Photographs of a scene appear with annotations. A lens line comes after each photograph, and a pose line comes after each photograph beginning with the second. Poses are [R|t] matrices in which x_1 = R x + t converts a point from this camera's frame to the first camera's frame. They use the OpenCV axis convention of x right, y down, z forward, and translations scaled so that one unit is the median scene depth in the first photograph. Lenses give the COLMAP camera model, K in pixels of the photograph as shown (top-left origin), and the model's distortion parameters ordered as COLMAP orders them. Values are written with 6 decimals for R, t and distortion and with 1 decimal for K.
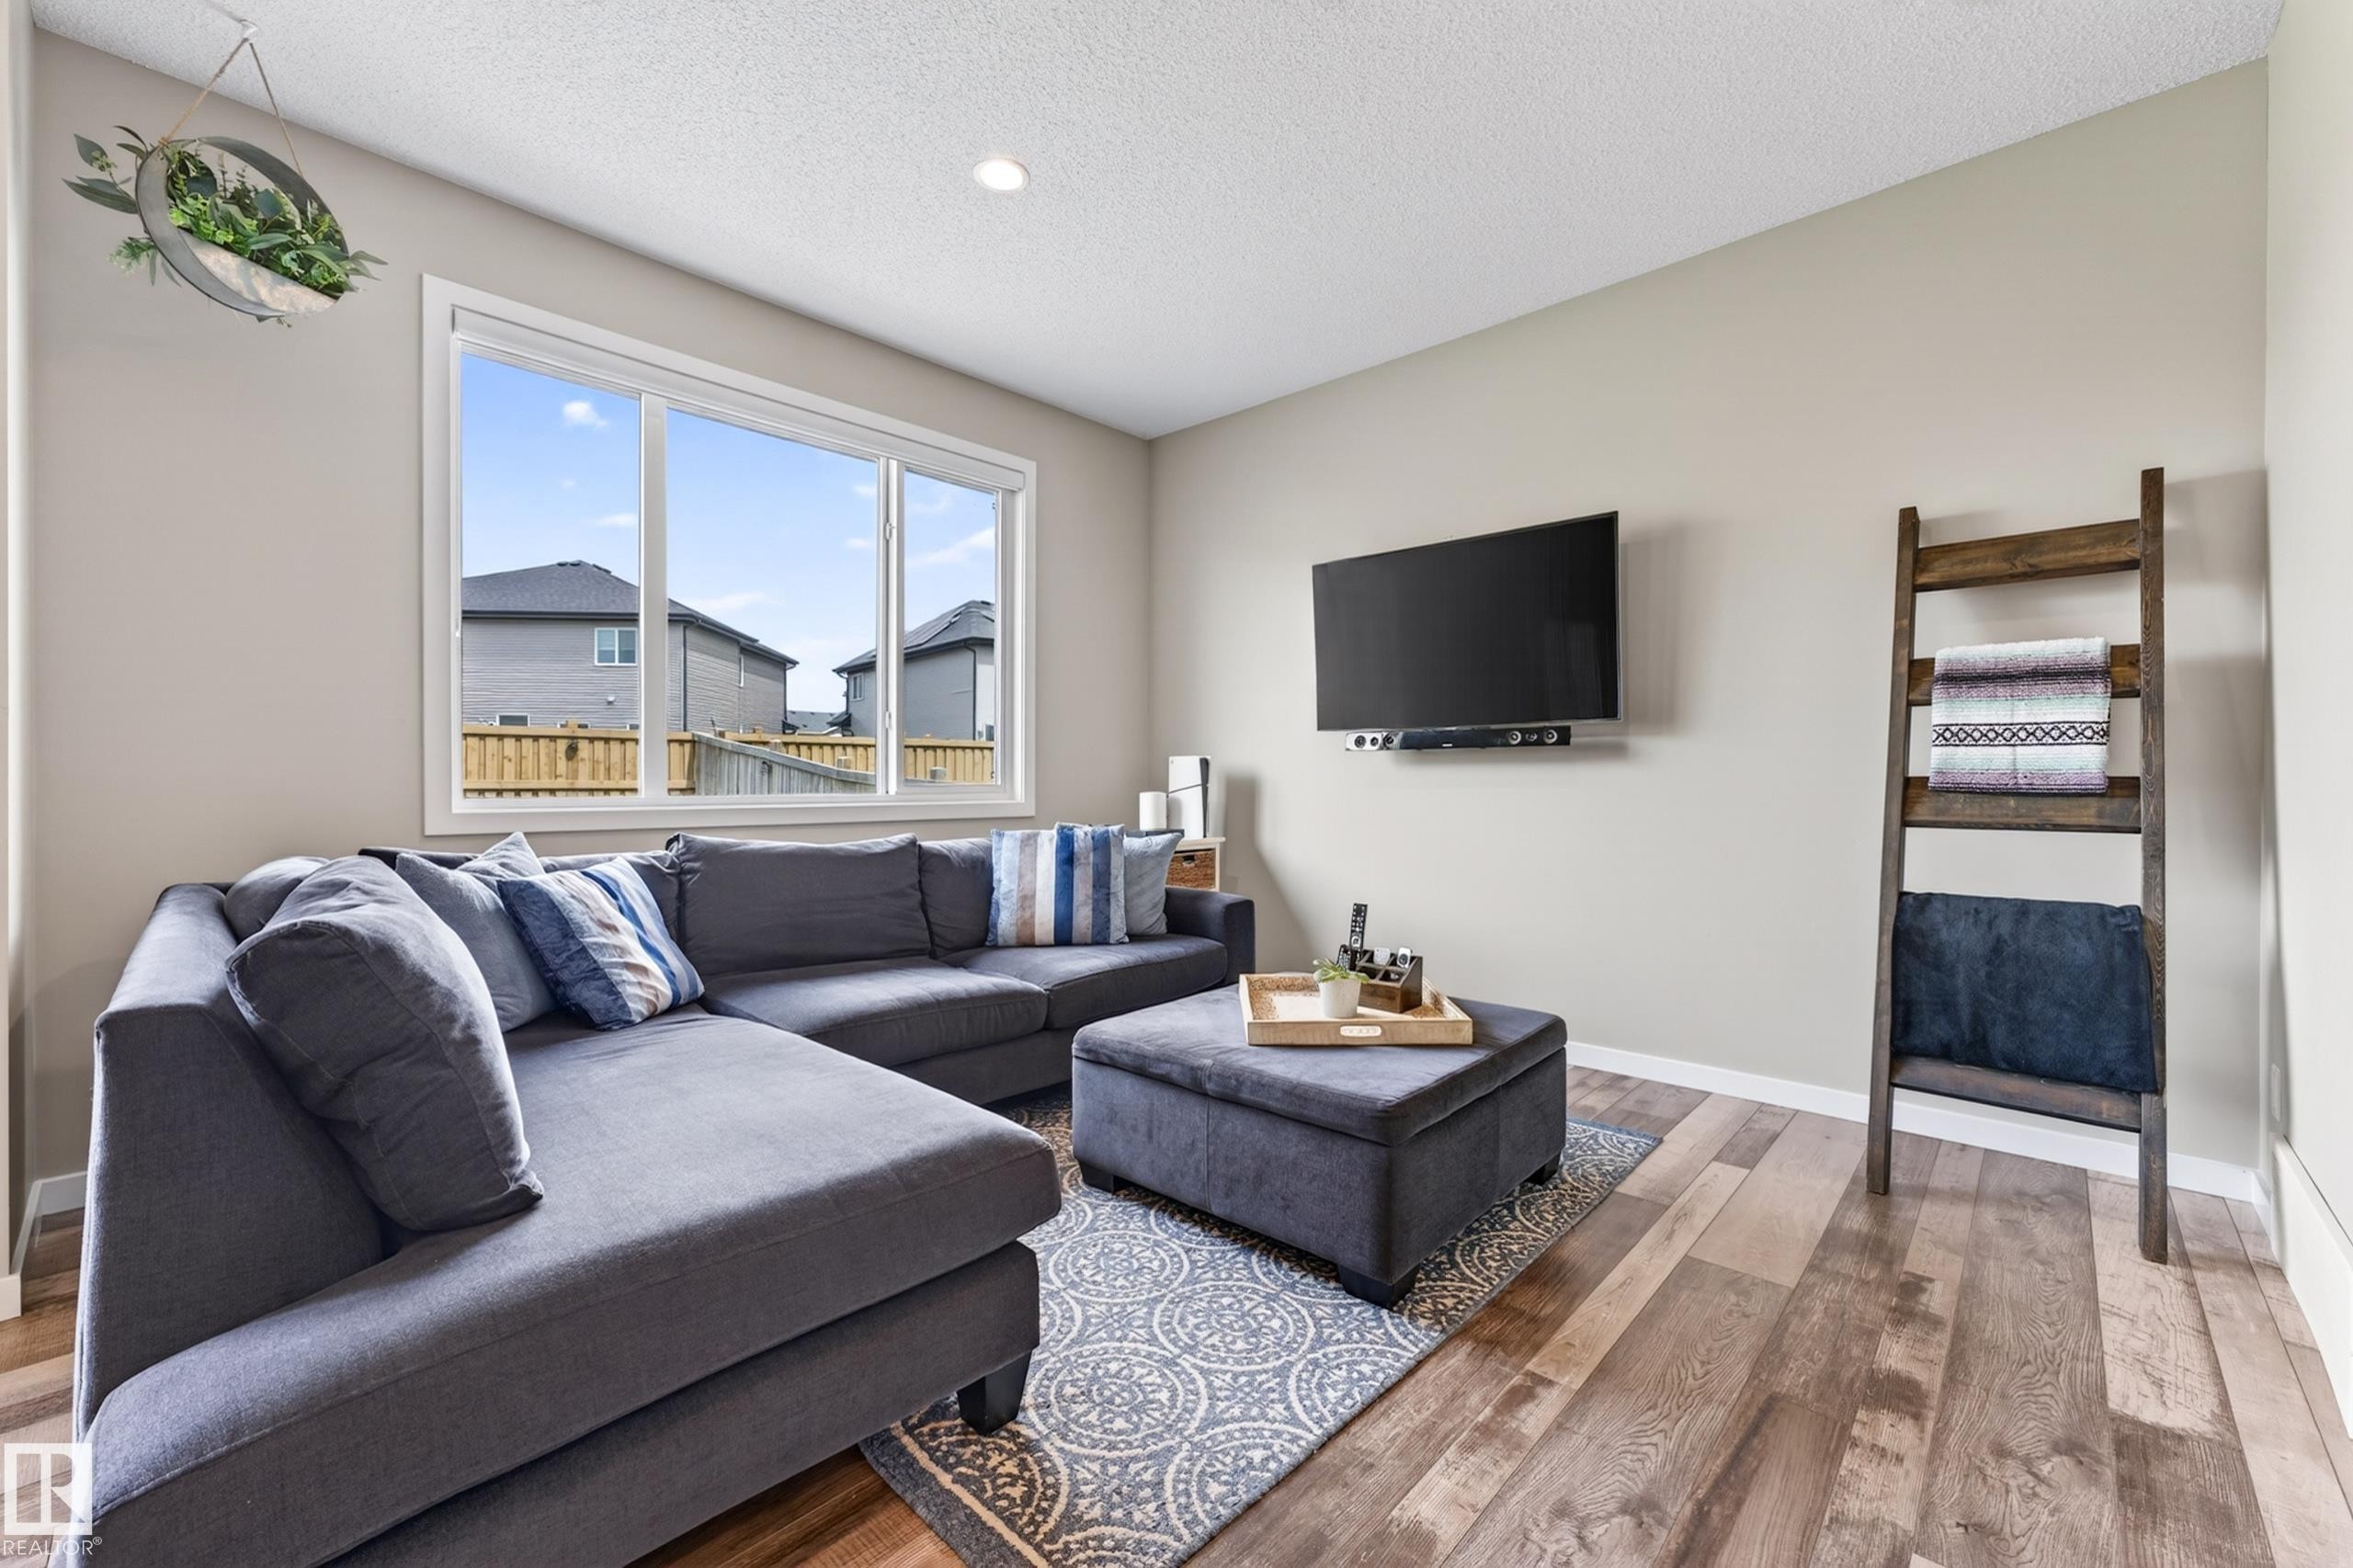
lens RADIAL K [[950.9, 0, 1176.5], [0, 950.9, 784.0], [0, 0, 1]] dist [-0.025963, 0.013444]
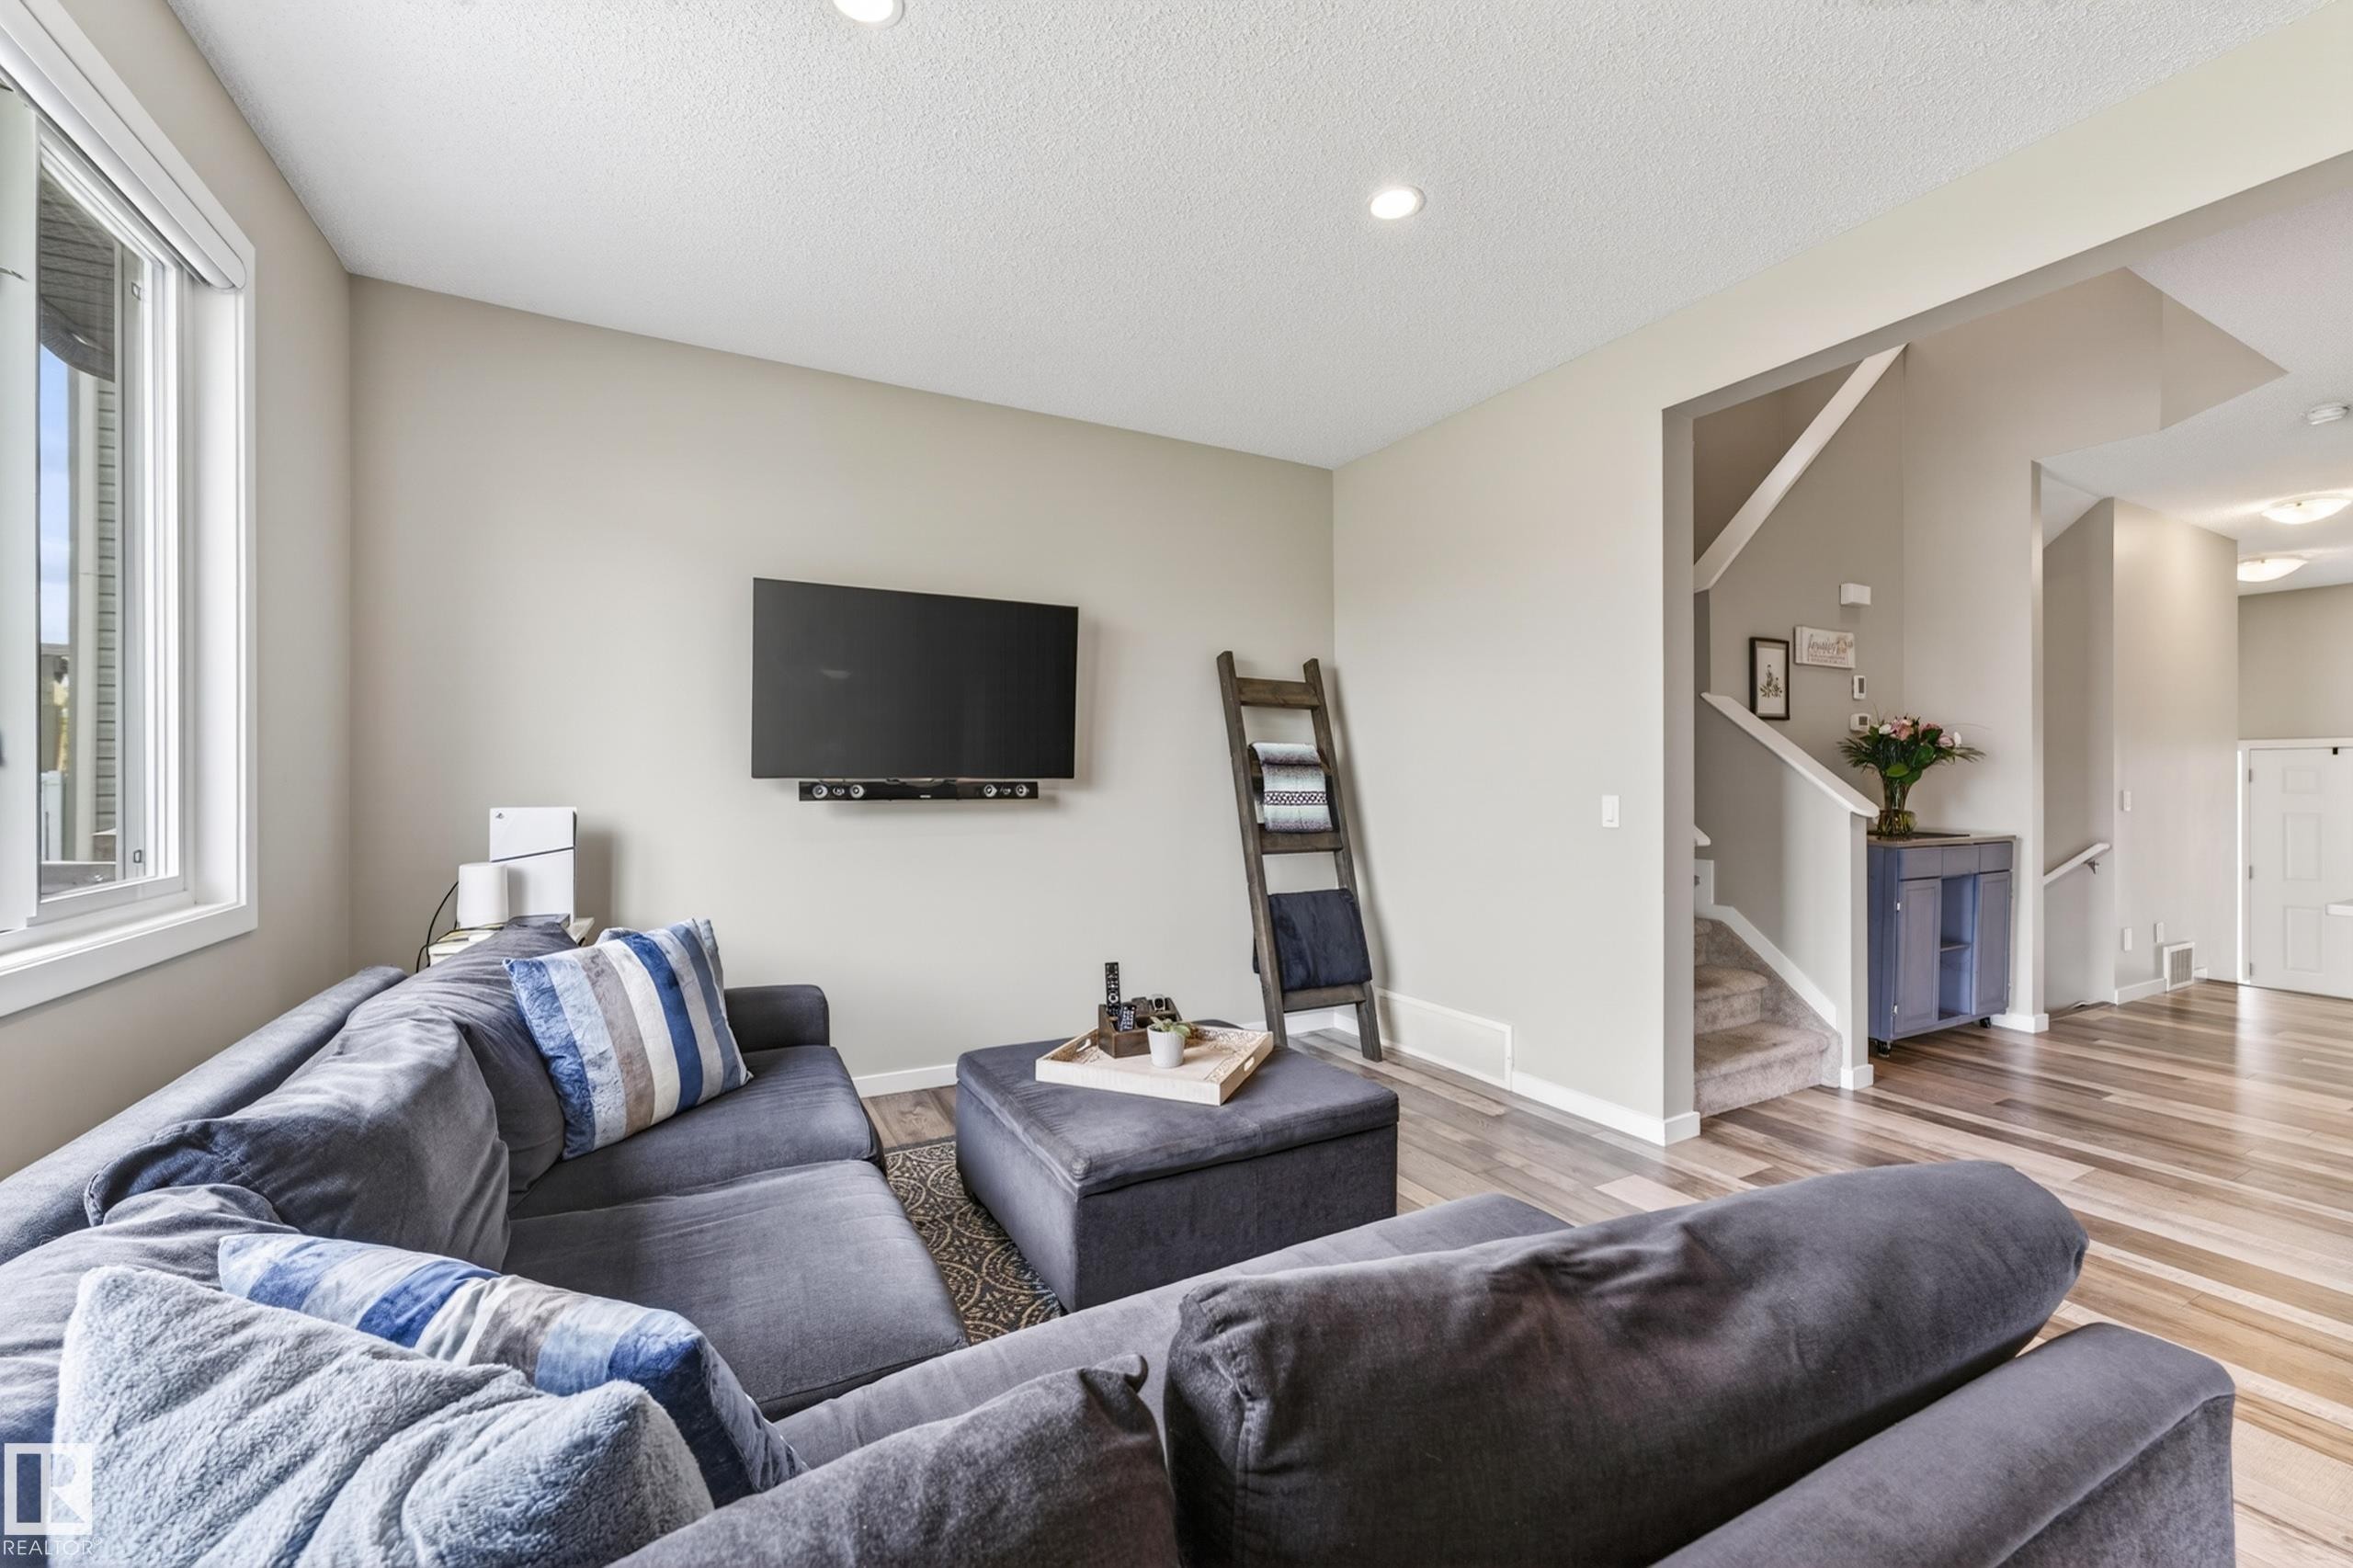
lens RADIAL K [[950.9, 0, 1176.5], [0, 950.9, 784.0], [0, 0, 1]] dist [-0.025963, 0.013444]
pose [[0.327702, -0.002259, 0.944779, -0.849694], [0.000091, 0.999997, 0.002359, -0.082573], [-0.944781, -0.000687, 0.327701, 0.606844]]
